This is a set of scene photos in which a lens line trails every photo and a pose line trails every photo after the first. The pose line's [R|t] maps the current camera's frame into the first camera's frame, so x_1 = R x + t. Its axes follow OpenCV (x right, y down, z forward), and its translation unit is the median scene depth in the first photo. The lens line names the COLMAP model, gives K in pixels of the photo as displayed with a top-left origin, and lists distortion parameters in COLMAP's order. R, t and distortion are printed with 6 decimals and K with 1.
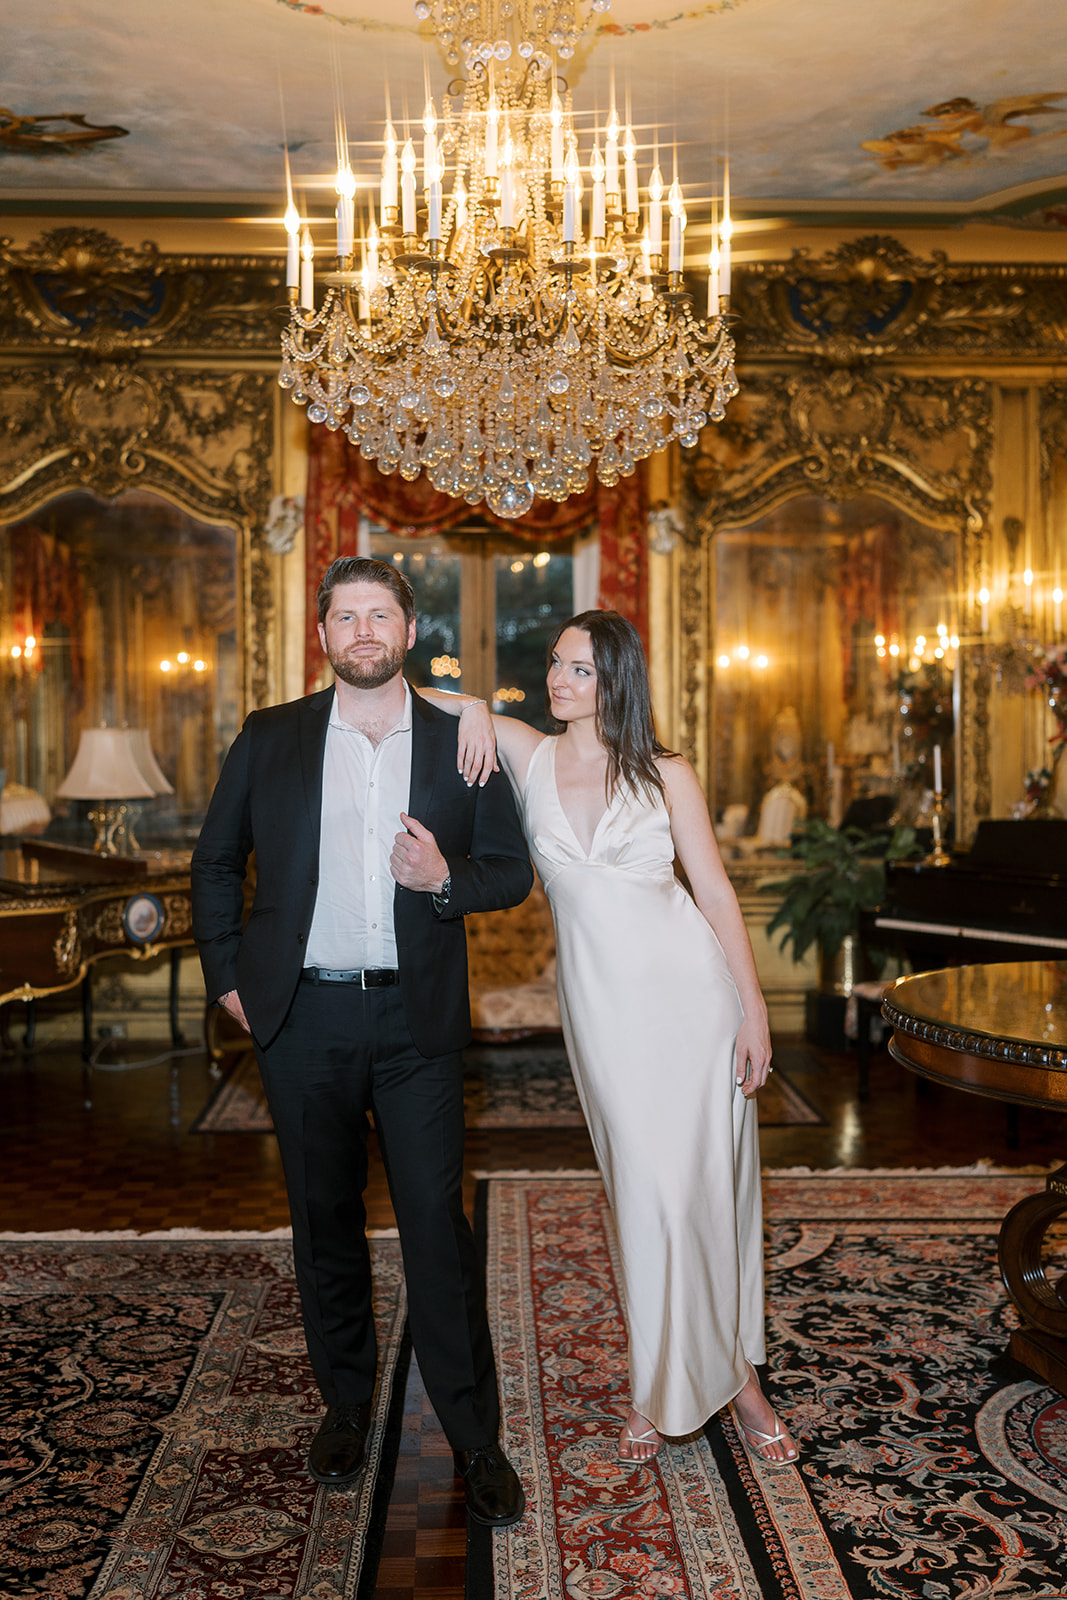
lens RADIAL K [[1631.7, 0, 543.8], [0, 1631.7, 792.2], [0, 0, 1]] dist [0.008757, 0.000000]
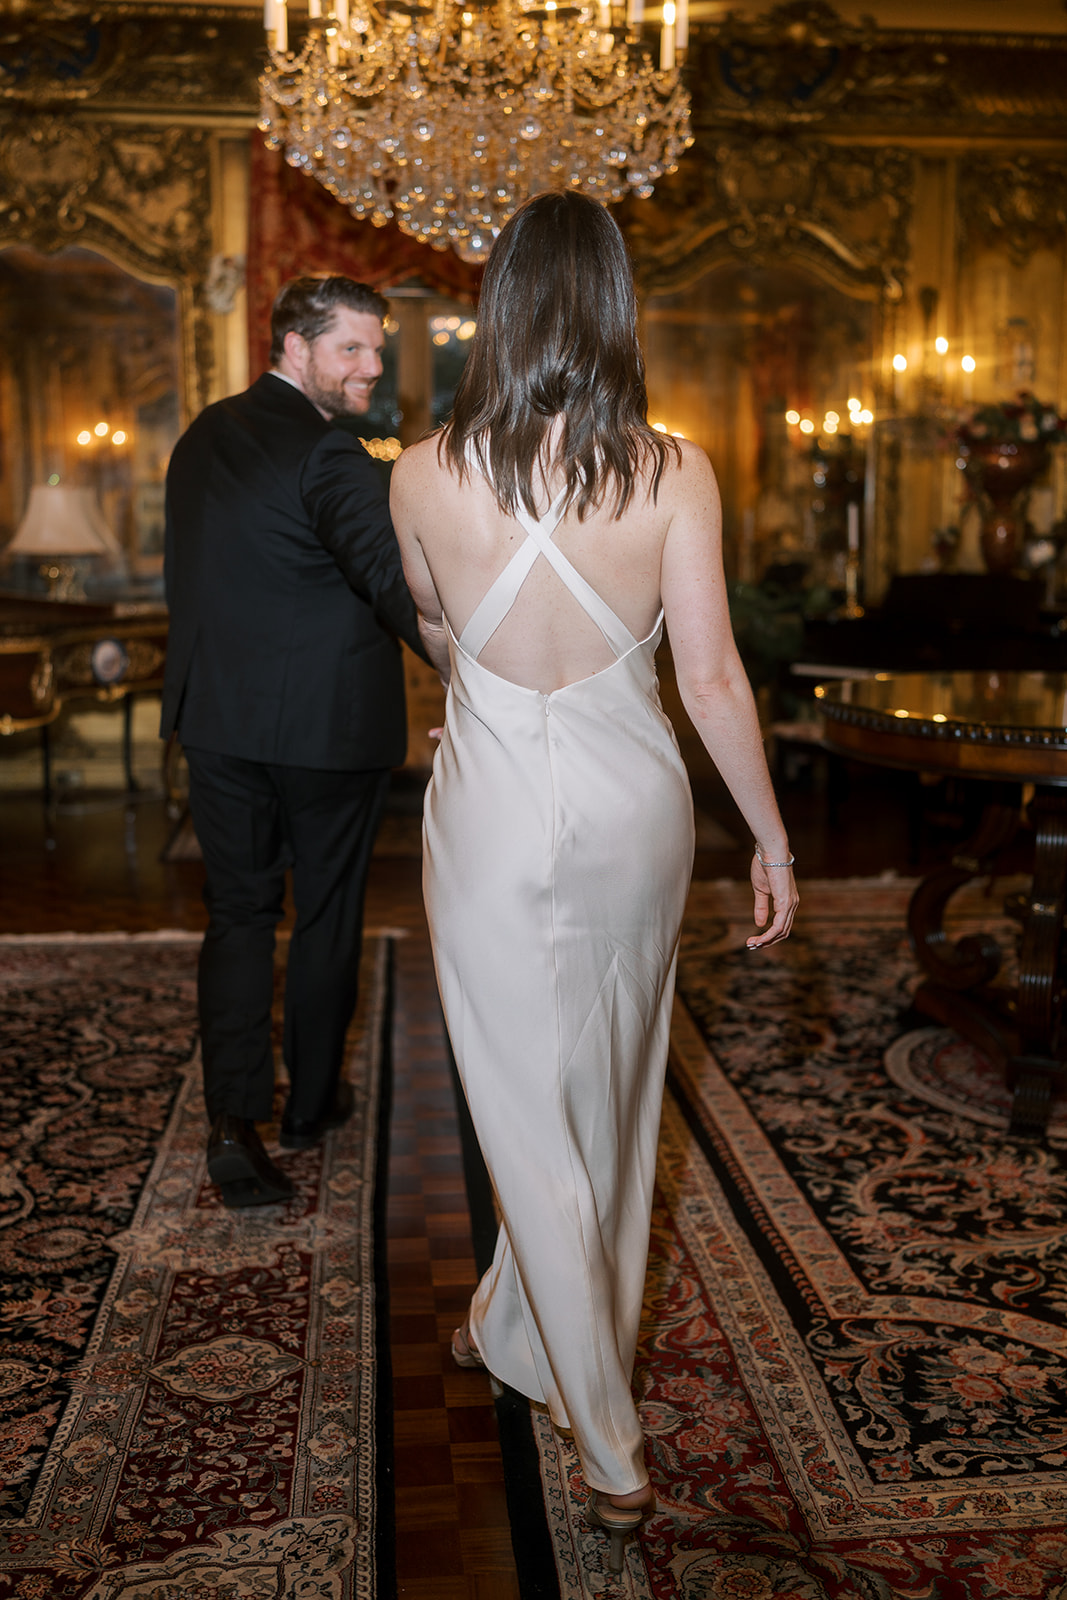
lens RADIAL K [[1631.7, 0, 536.3], [0, 1631.7, 791.1], [0, 0, 1]] dist [0.008757, 0.000000]
pose [[0.998264, -0.003692, 0.058784, -0.026986], [-0.003430, 0.992695, 0.120602, 0.027606], [-0.058800, -0.120594, 0.990959, -0.062071]]
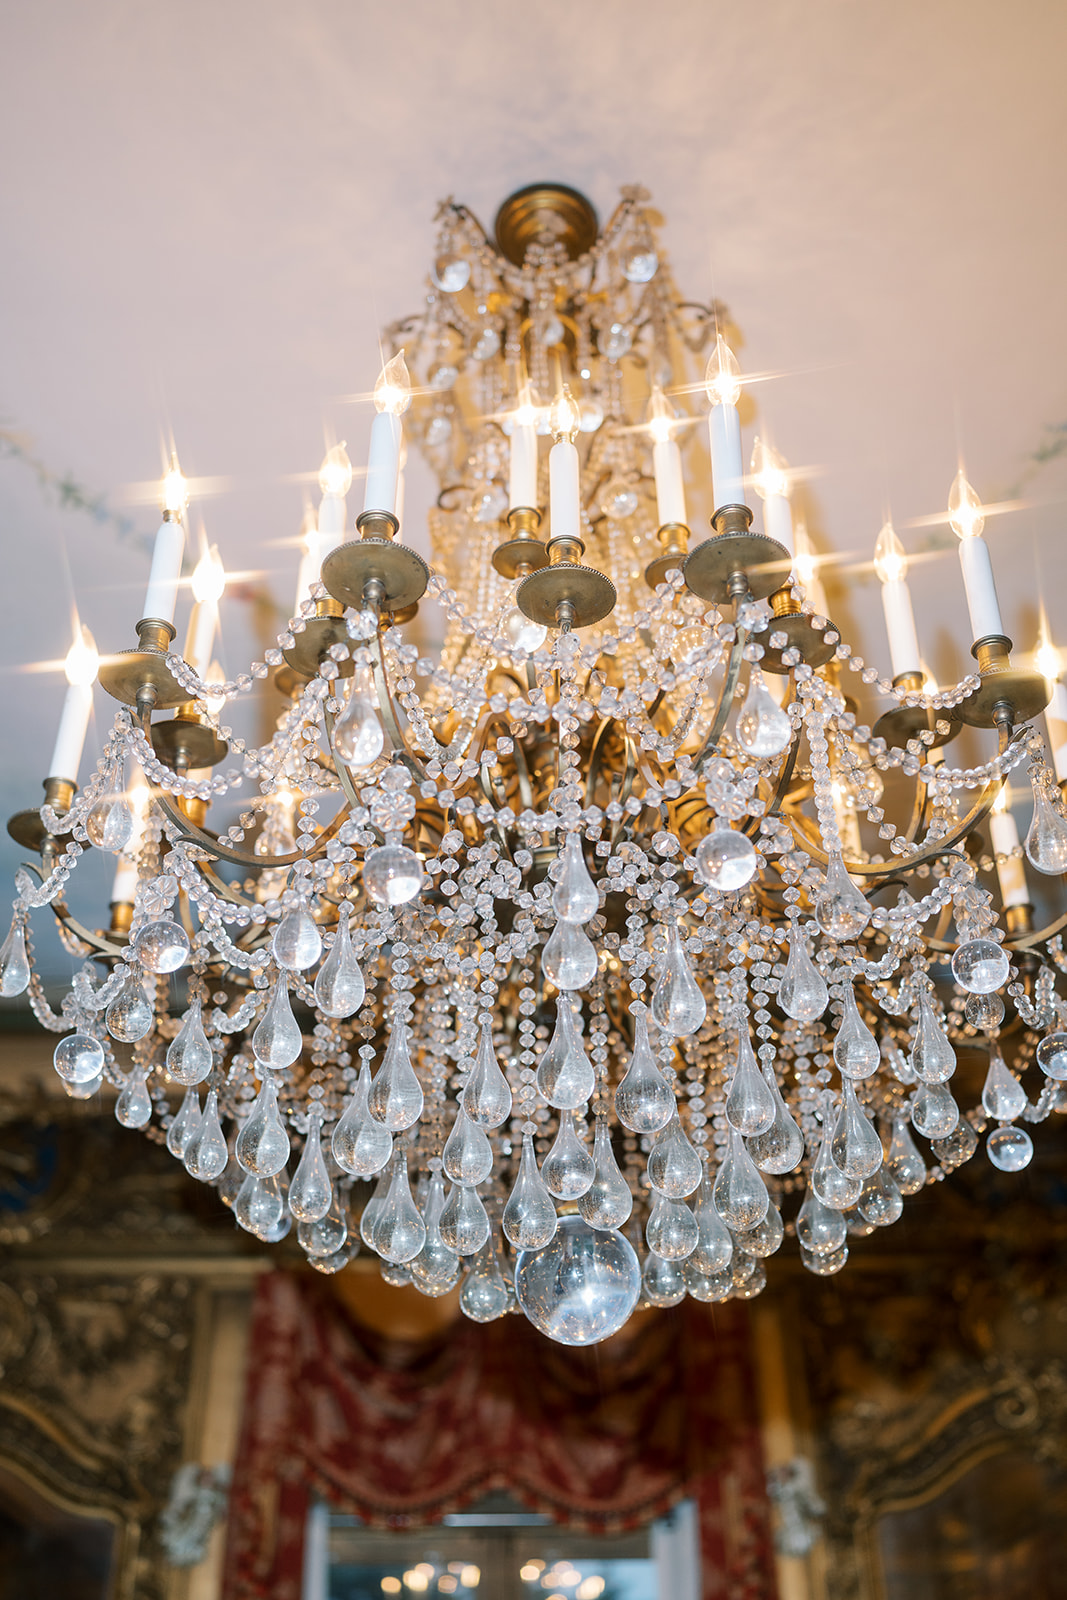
lens RADIAL K [[1631.7, 0, 544.7], [0, 1631.7, 791.9], [0, 0, 1]] dist [0.008757, 0.000000]
pose [[0.999912, -0.010270, 0.008388, -0.025917], [0.013208, 0.827460, -0.561370, -0.039169], [-0.001175, 0.561431, 0.827522, 0.328763]]
